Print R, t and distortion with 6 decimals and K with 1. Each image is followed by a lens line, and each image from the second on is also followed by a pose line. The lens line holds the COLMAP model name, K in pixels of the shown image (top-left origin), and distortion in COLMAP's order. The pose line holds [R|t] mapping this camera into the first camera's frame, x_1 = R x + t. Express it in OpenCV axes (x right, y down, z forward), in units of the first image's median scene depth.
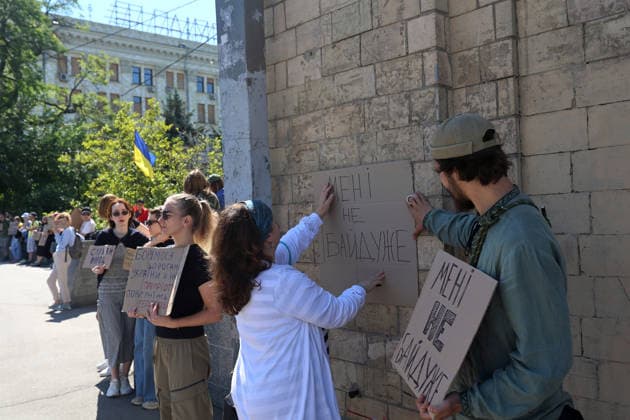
lens RADIAL K [[555.5, 0, 303.0], [0, 555.5, 209.9], [0, 0, 1]] dist [-0.007149, -0.010482]
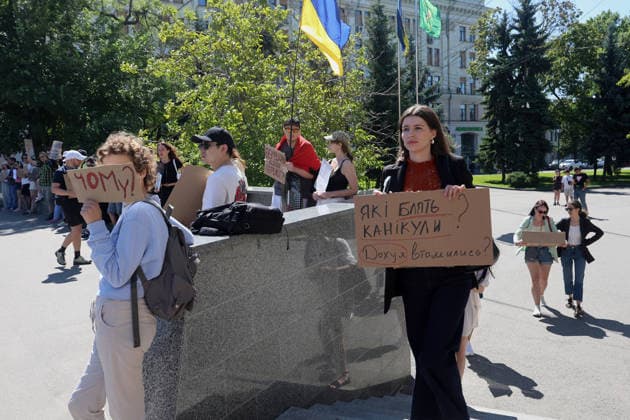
lens RADIAL K [[577.4, 0, 315.0], [0, 577.4, 210.0], [0, 0, 1]] dist [-0.013842, -0.016100]
pose [[0.995471, 0.011060, -0.094422, -0.071680], [-0.001108, 0.994492, 0.104804, 0.002173], [0.095061, -0.104225, 0.990000, 0.167774]]
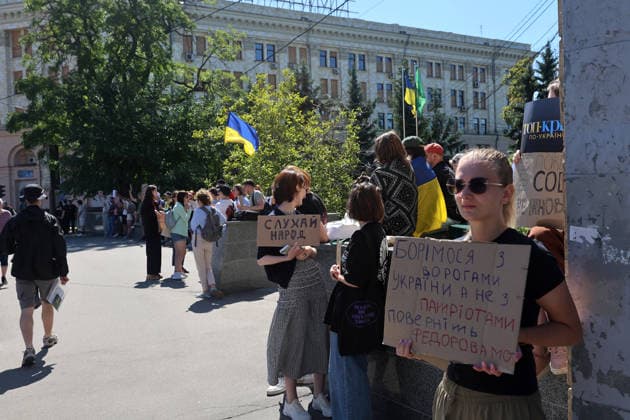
lens RADIAL K [[577.4, 0, 315.0], [0, 577.4, 210.0], [0, 0, 1]] dist [-0.013842, -0.016100]
pose [[0.981581, 0.002524, -0.191029, -0.020334], [0.004260, 0.999375, 0.035091, 0.001008], [0.190998, -0.035258, 0.980957, 0.027646]]
